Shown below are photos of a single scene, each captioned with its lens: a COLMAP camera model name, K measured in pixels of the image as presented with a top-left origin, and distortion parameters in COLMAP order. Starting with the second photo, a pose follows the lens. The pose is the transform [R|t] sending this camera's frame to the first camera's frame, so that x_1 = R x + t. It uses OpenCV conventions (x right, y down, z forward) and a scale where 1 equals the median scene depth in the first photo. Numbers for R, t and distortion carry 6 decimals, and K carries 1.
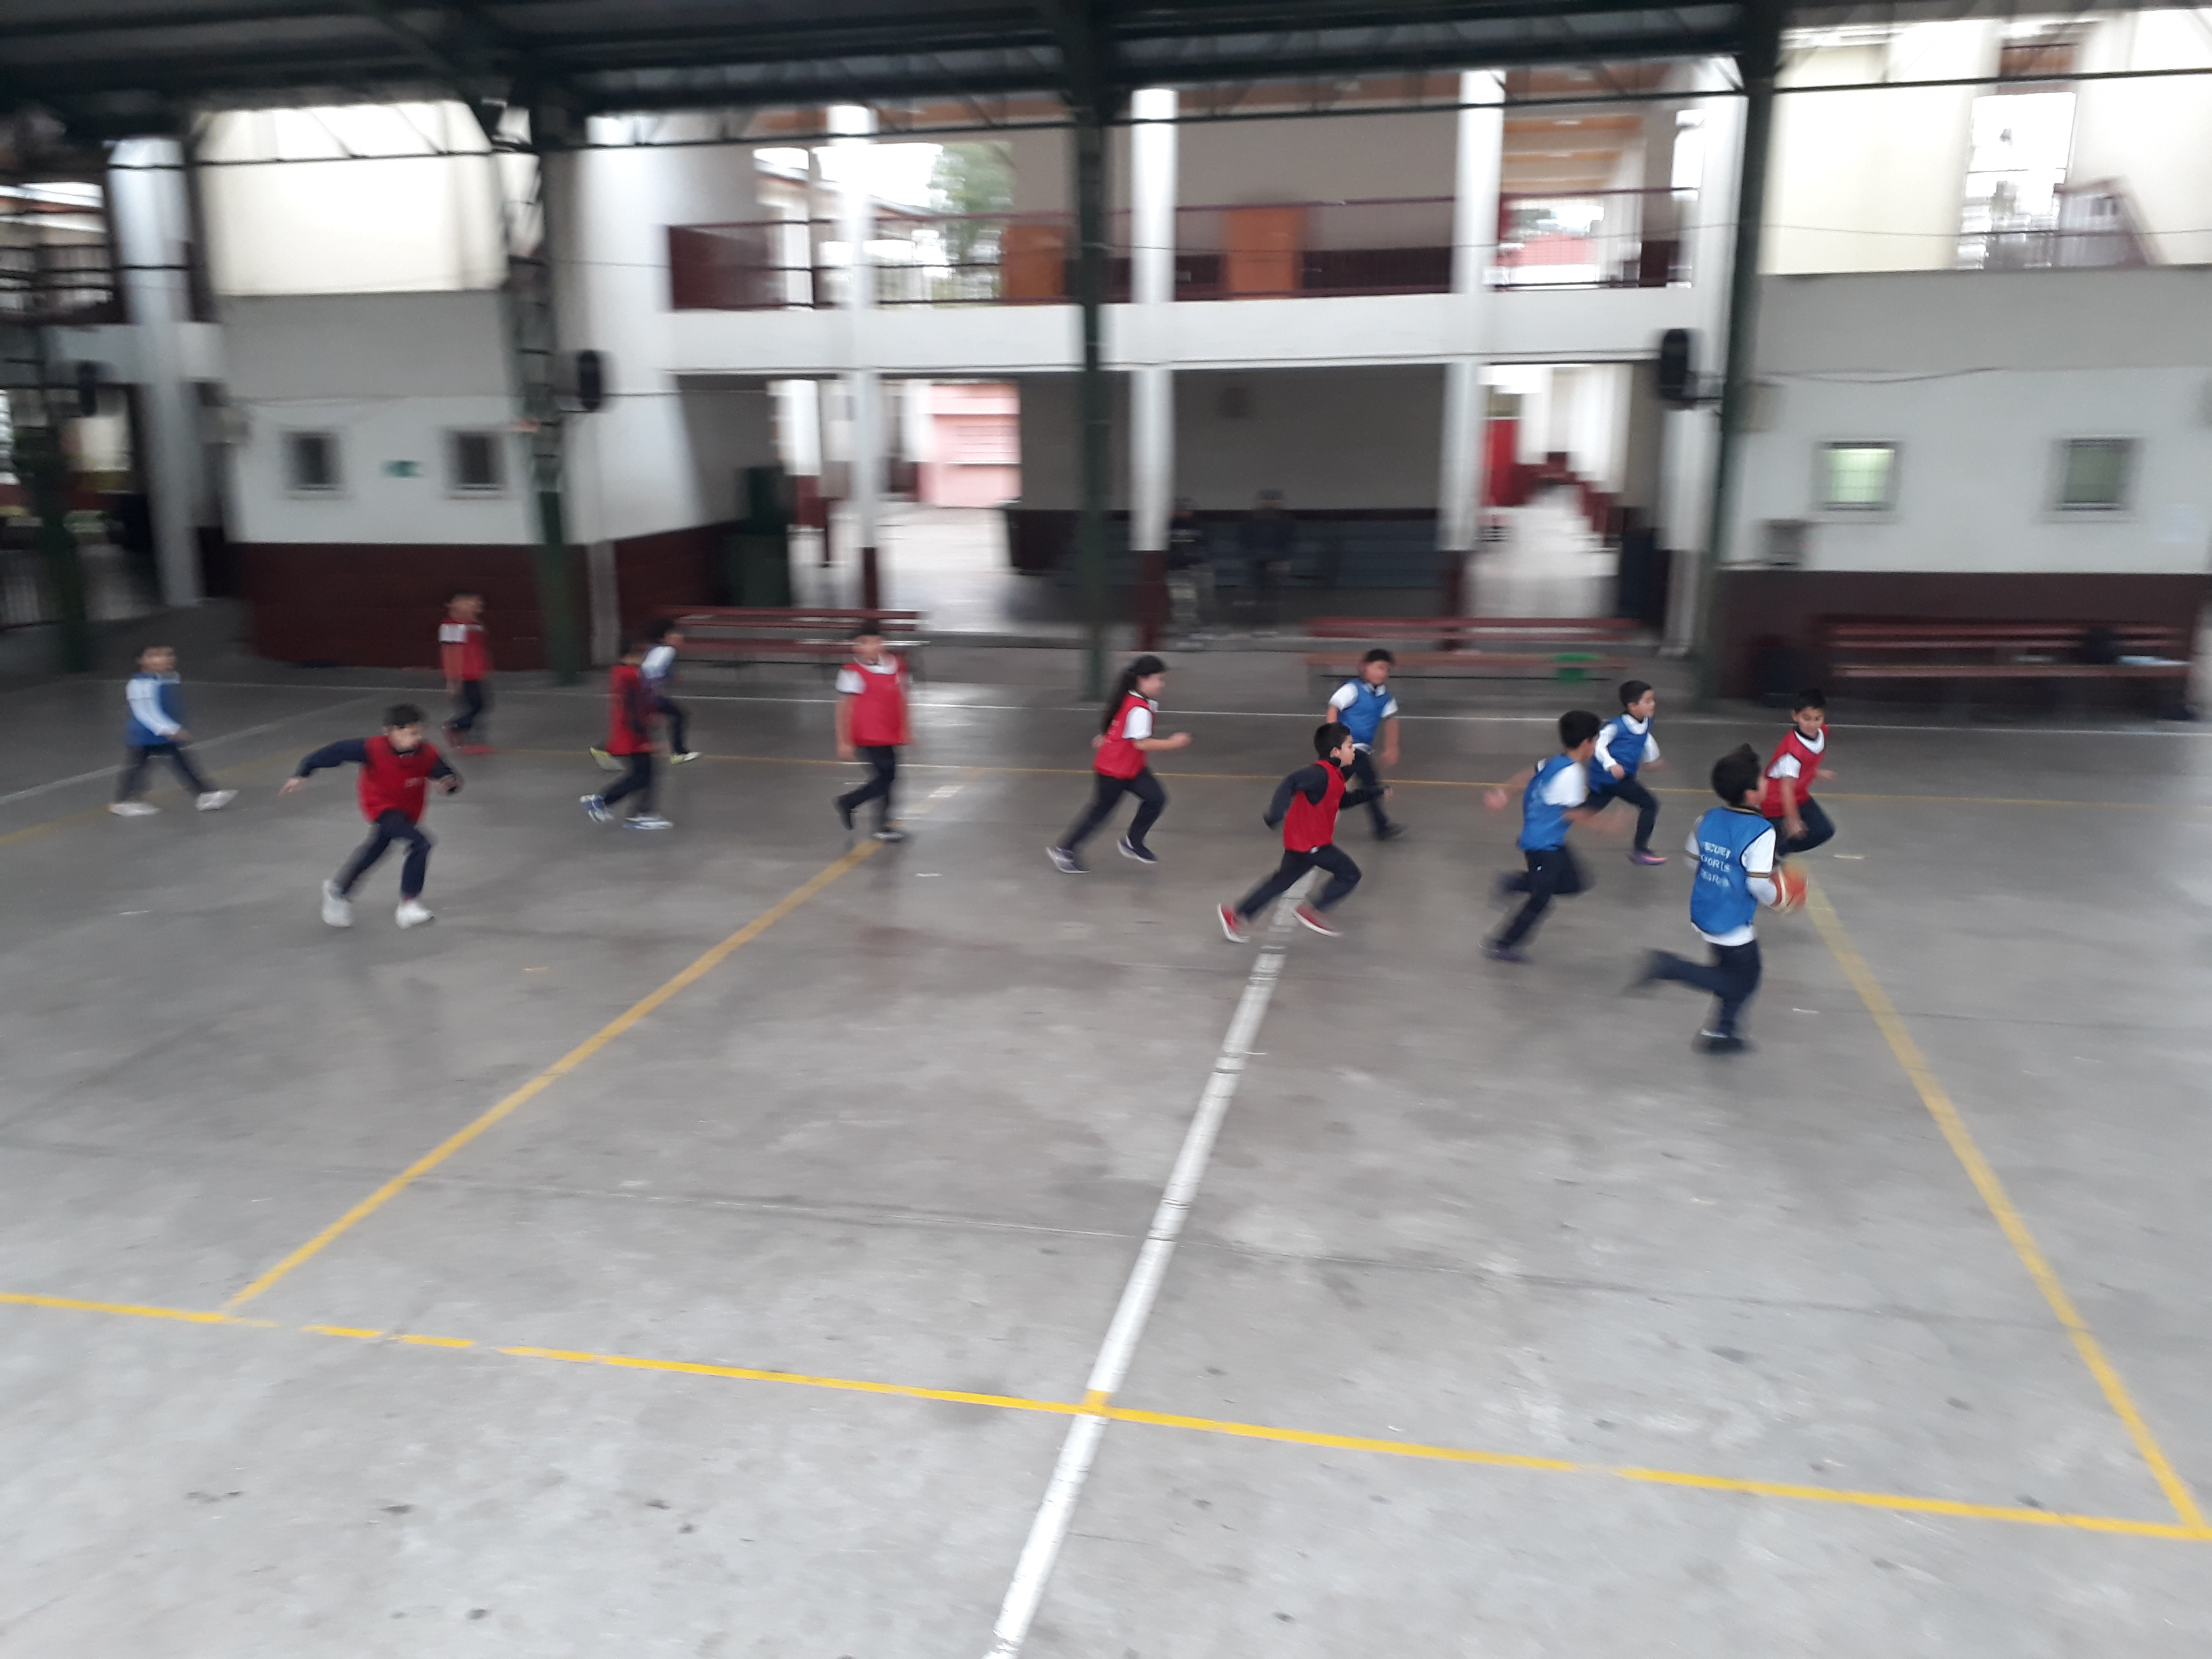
lens RADIAL K [[1766.5, 0, 1109.3], [0, 1766.5, 808.3], [0, 0, 1]] dist [0.060202, -0.063451]
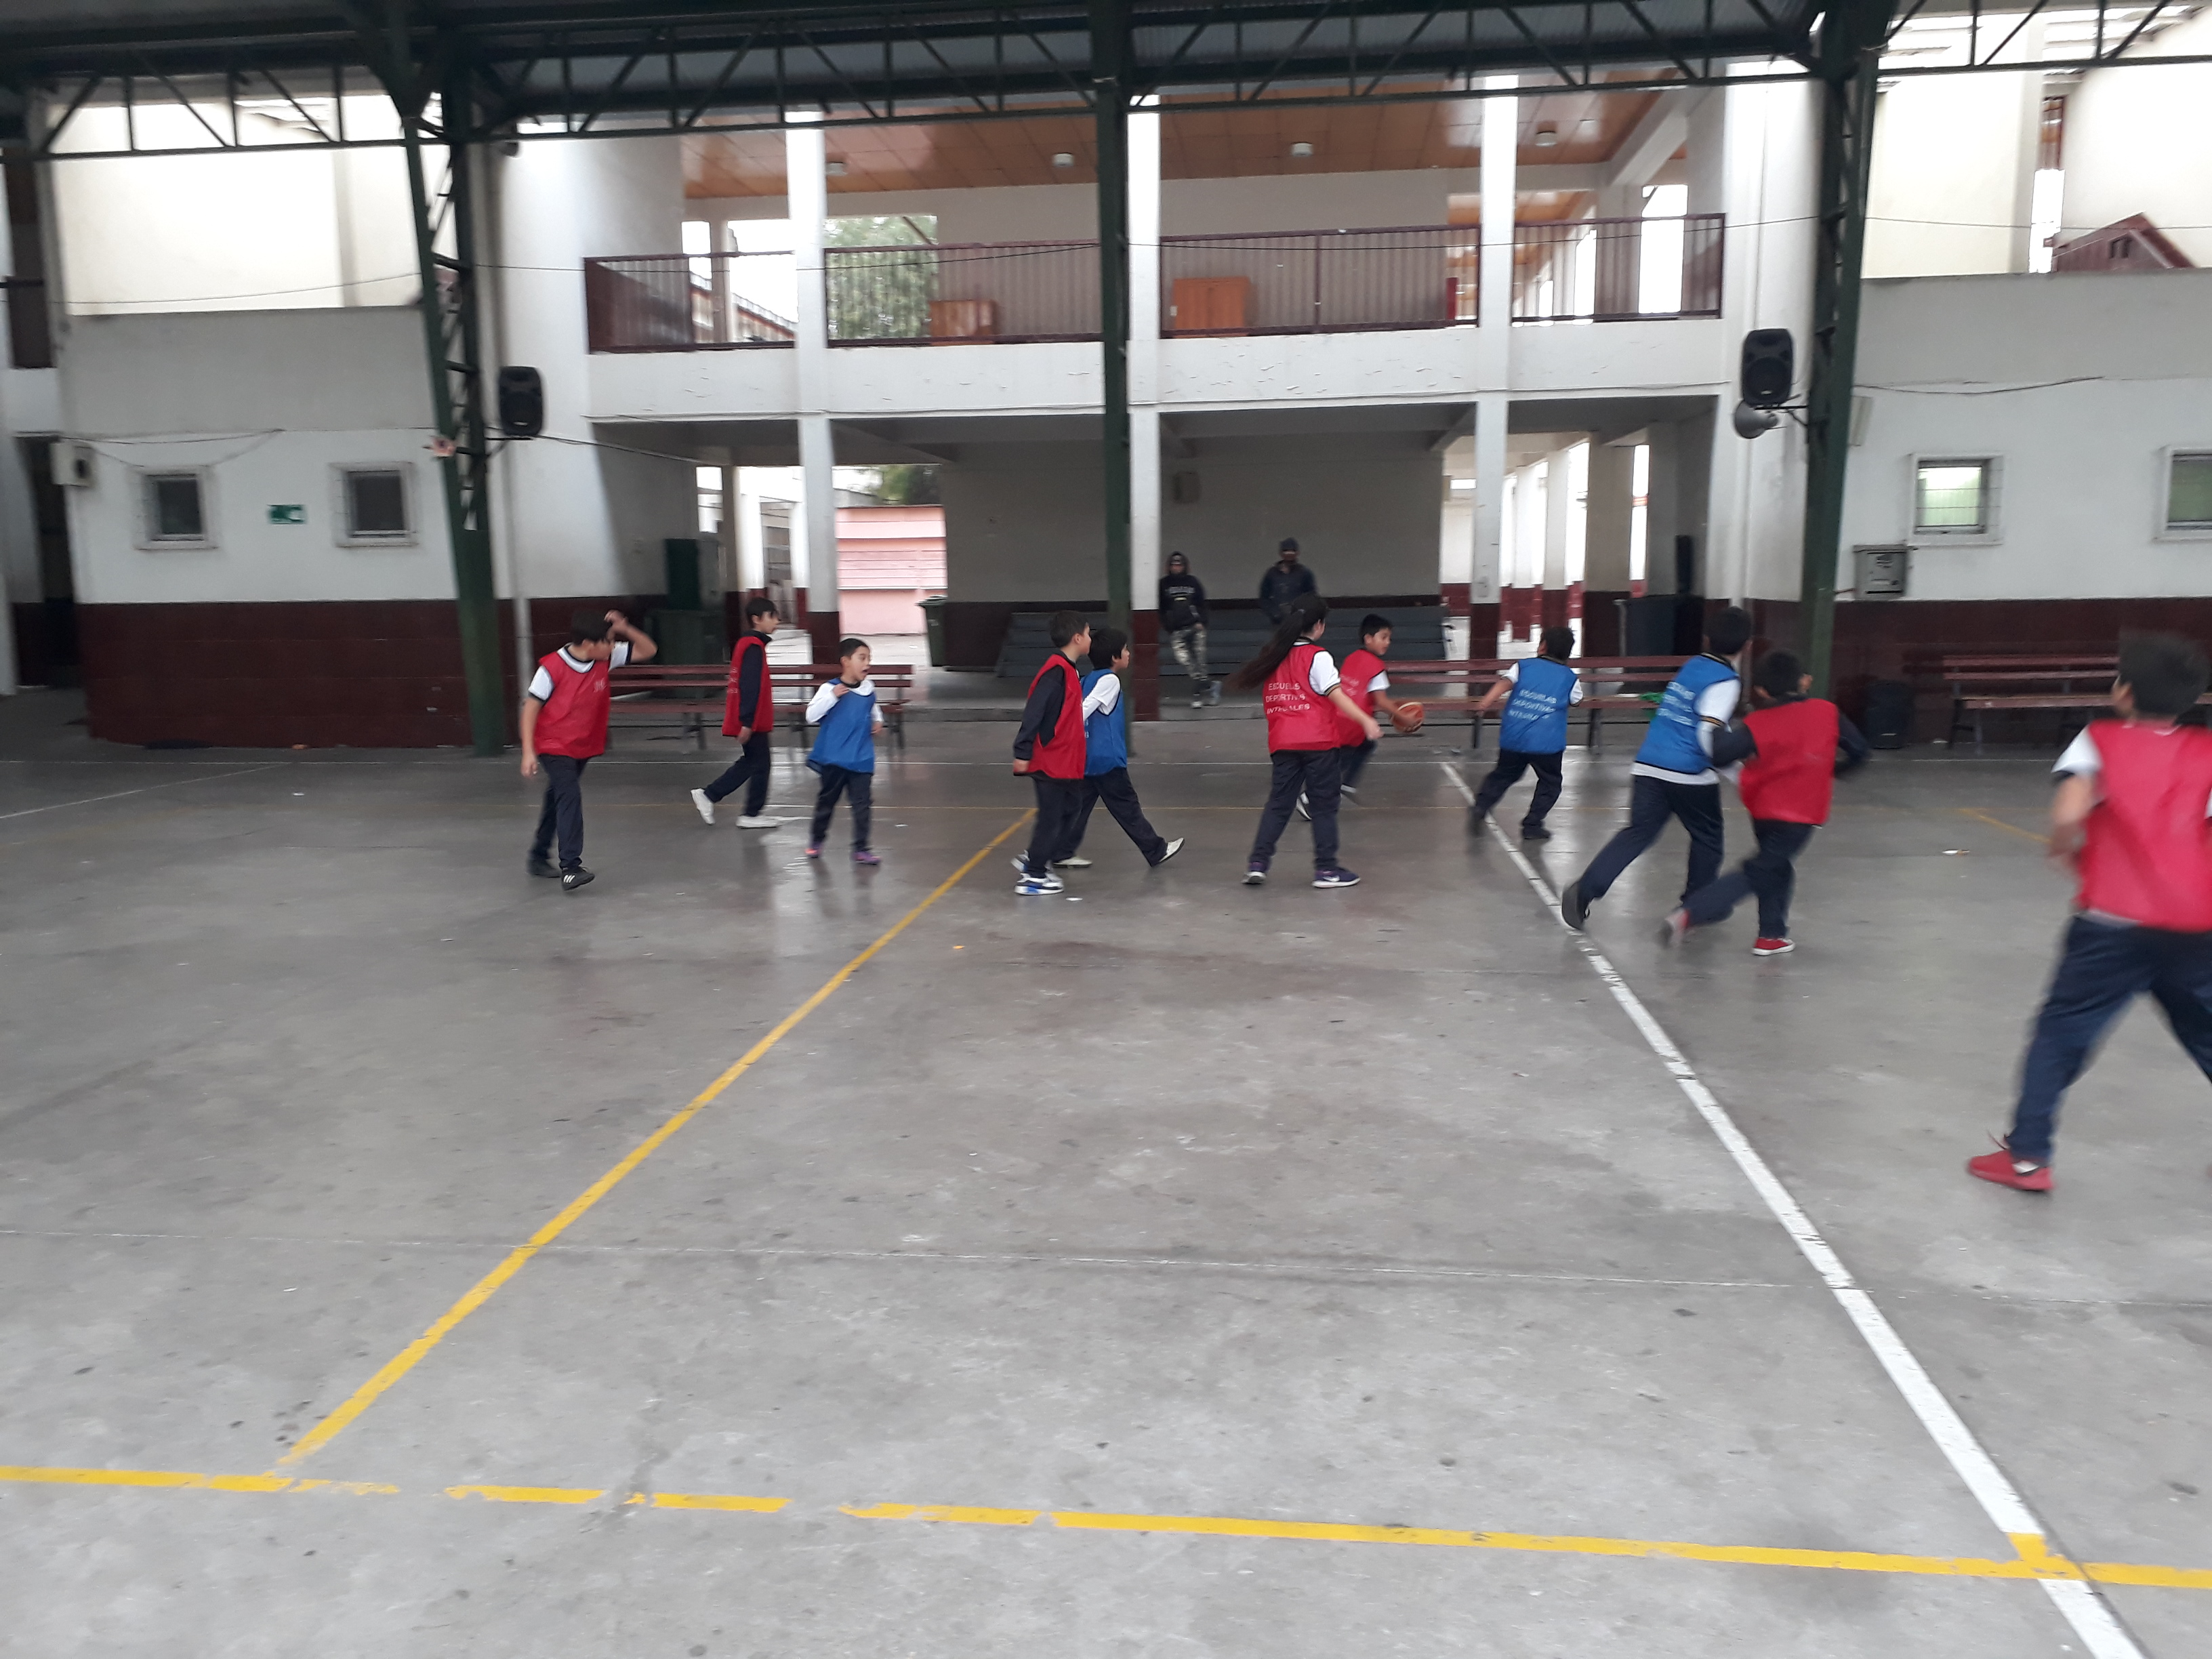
lens RADIAL K [[1766.5, 0, 1084.5], [0, 1766.5, 804.2], [0, 0, 1]] dist [0.060202, -0.063451]
pose [[0.995854, -0.016866, 0.089389, -0.210662], [0.025779, 0.994702, -0.099513, 0.099497], [-0.087237, 0.101405, 0.991013, 0.298602]]
